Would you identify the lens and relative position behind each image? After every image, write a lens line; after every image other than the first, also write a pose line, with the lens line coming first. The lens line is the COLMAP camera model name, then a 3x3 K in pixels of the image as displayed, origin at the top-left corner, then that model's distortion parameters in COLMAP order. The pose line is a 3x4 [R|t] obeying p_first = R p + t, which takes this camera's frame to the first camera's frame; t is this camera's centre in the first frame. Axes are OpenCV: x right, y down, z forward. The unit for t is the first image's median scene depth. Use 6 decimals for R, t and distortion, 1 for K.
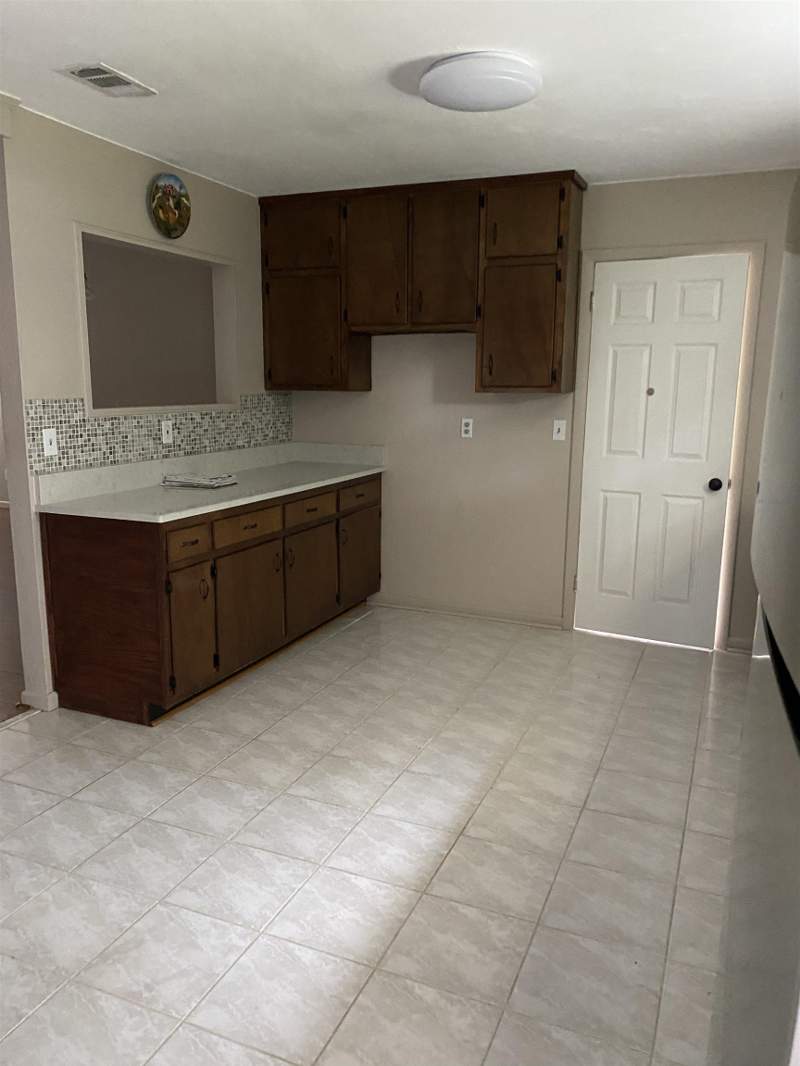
lens RADIAL K [[816.1, 0, 393.8], [0, 816.1, 533.8], [0, 0, 1]] dist [-0.008737, -0.001488]
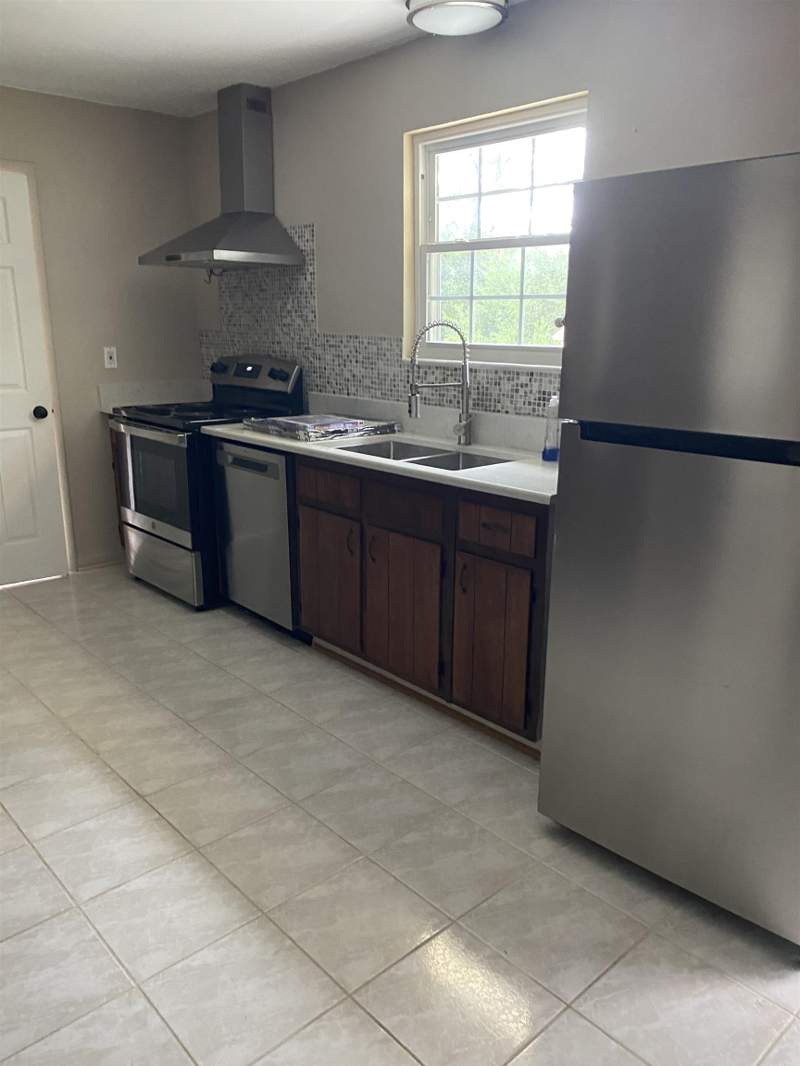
lens RADIAL K [[816.1, 0, 392.4], [0, 816.1, 531.3], [0, 0, 1]] dist [-0.008737, -0.001488]
pose [[0.423579, -0.251233, 0.870323, -0.594922], [0.177899, 0.965132, 0.192019, -0.063472], [-0.888219, 0.073495, 0.453504, 0.324383]]
